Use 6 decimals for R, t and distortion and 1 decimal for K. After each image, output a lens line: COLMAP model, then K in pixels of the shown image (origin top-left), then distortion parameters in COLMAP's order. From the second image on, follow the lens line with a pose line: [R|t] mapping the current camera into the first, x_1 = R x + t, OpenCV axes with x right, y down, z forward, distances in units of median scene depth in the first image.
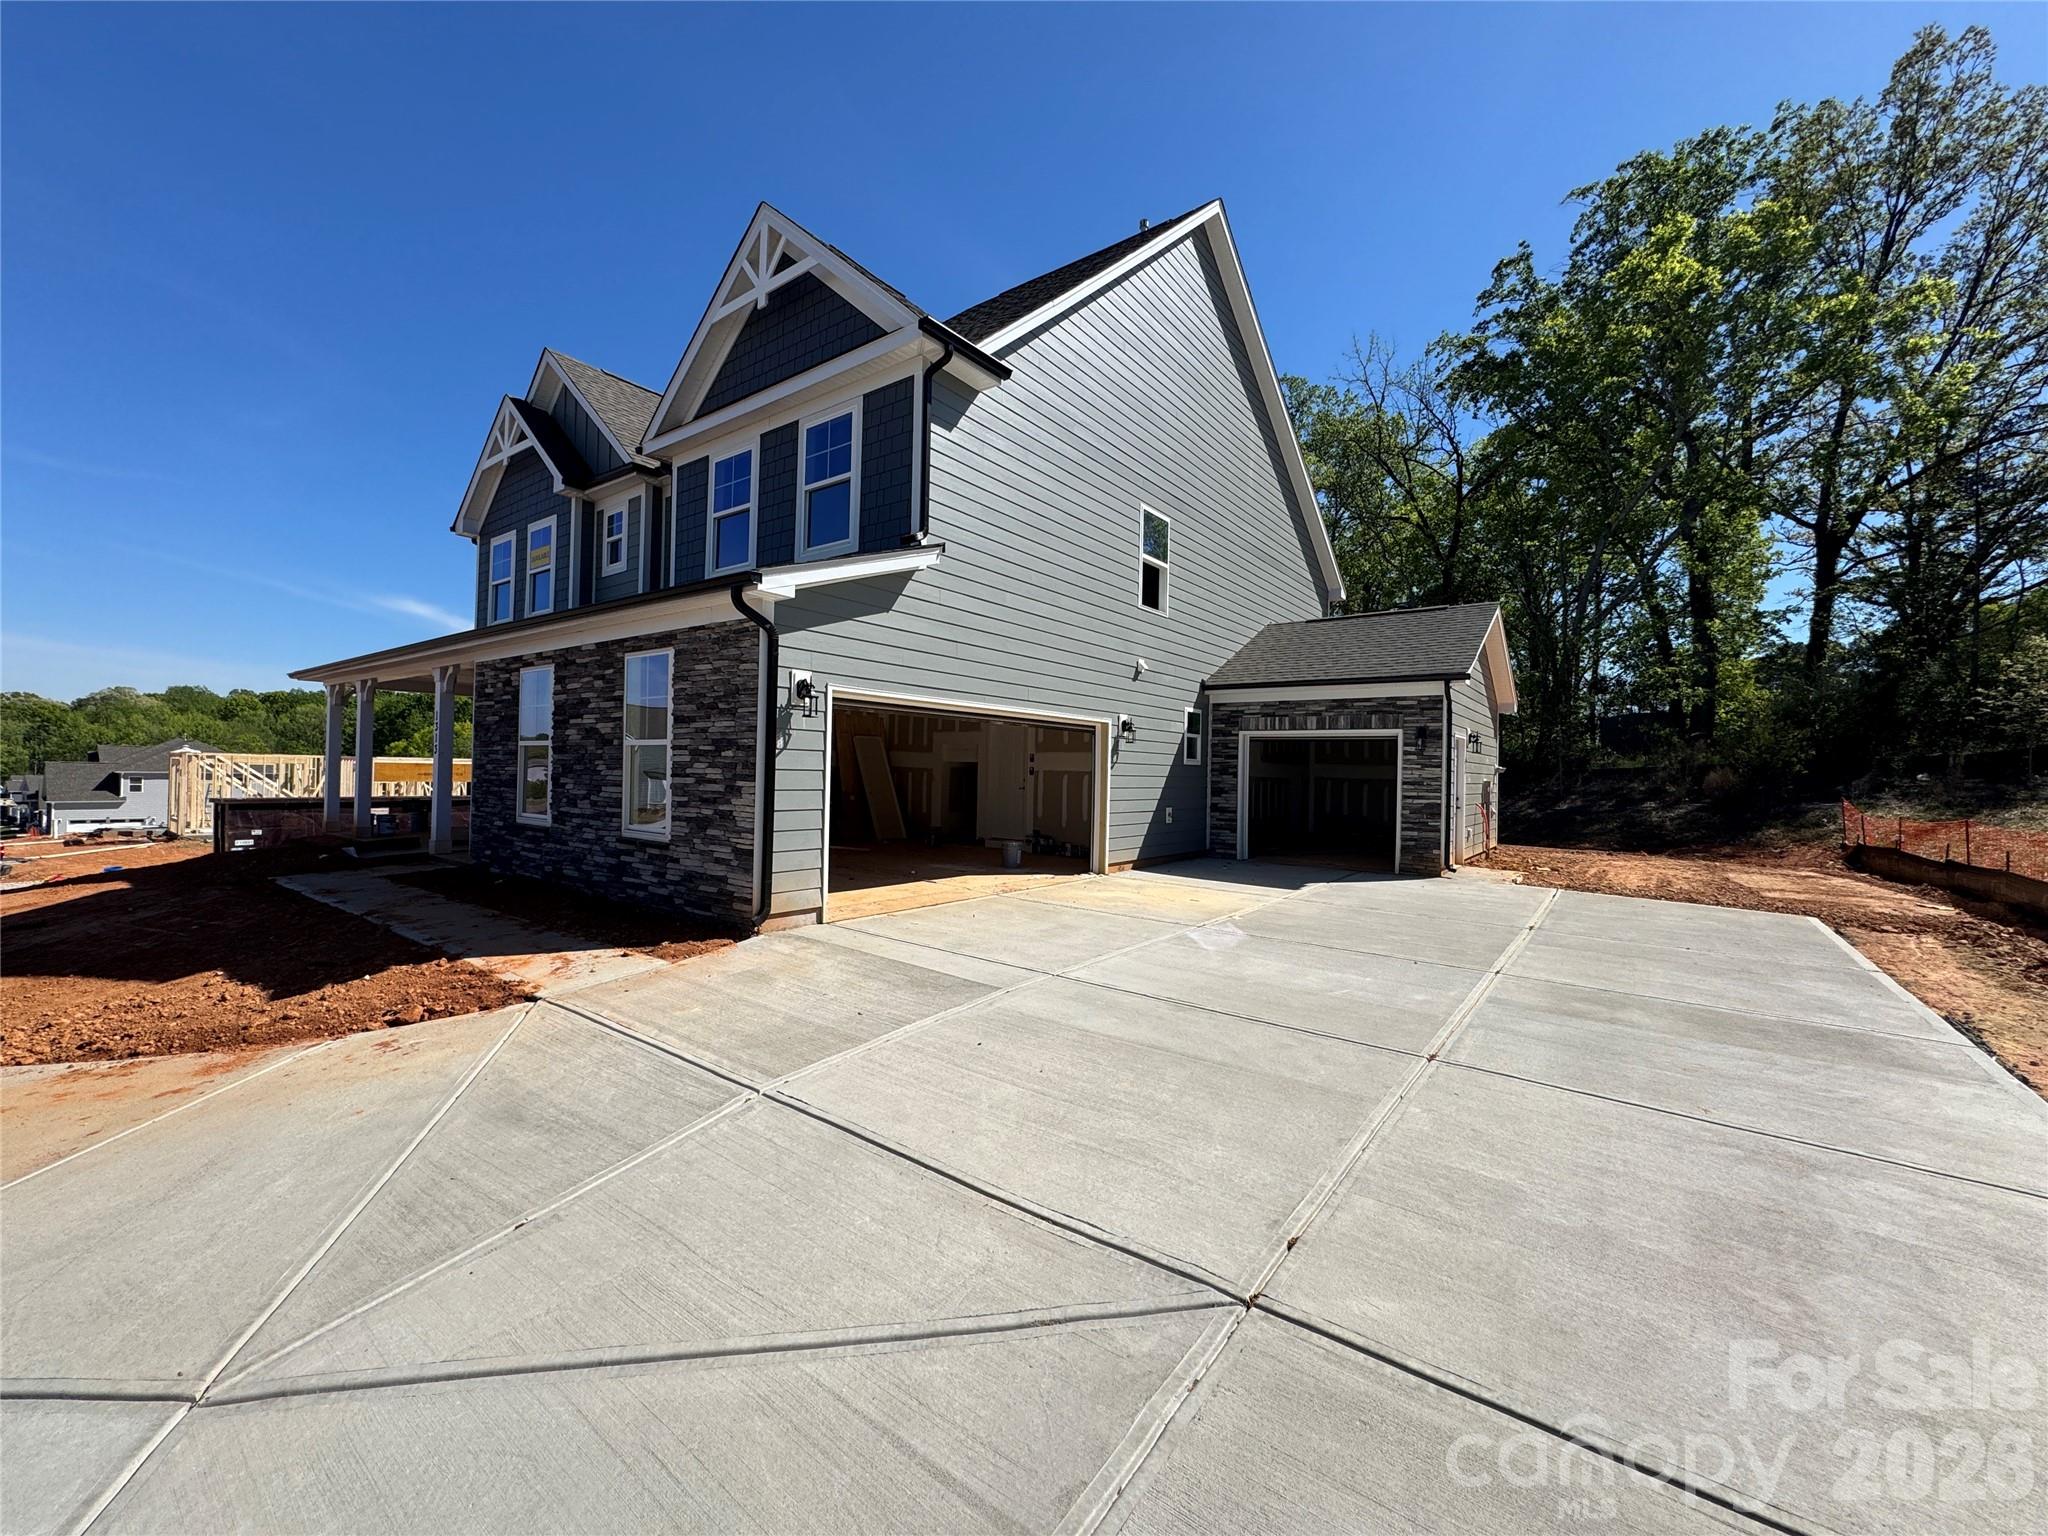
lens RADIAL K [[812.0, 0, 1022.7], [0, 812.0, 766.4], [0, 0, 1]] dist [-0.004201, 0.000521]
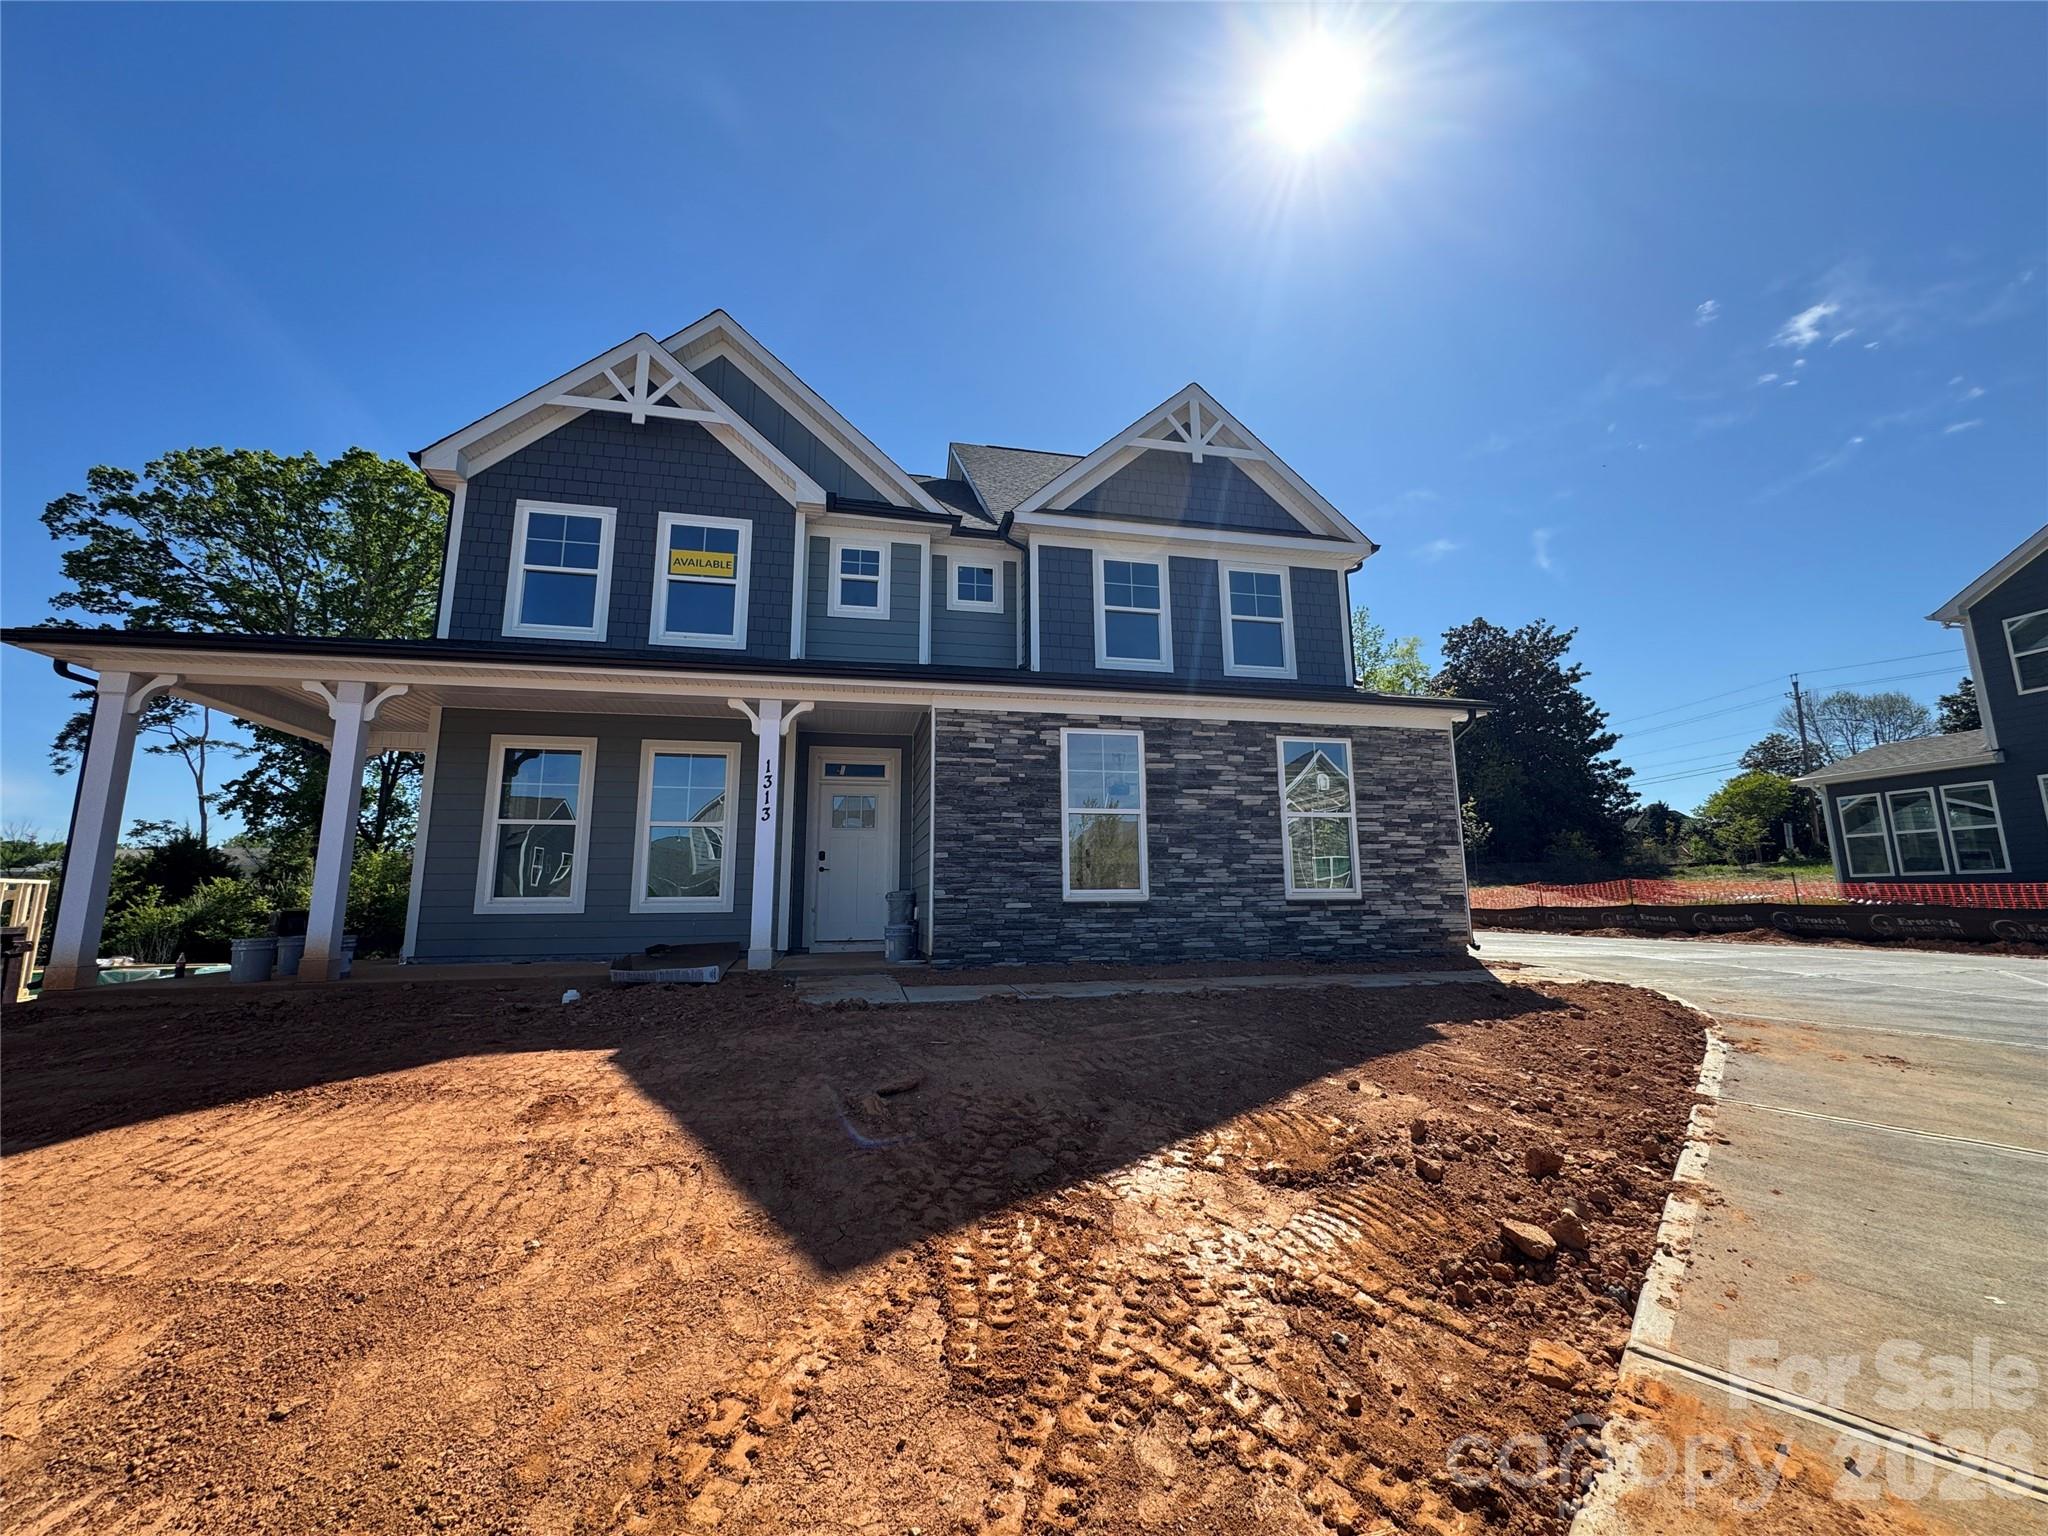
lens RADIAL K [[812.0, 0, 1022.7], [0, 812.0, 766.4], [0, 0, 1]] dist [-0.004201, 0.000521]
pose [[0.651727, 0.101990, 0.751565, -1.547119], [0.018536, 0.988480, -0.150214, 0.065687], [-0.758227, 0.111830, 0.642328, 0.540061]]
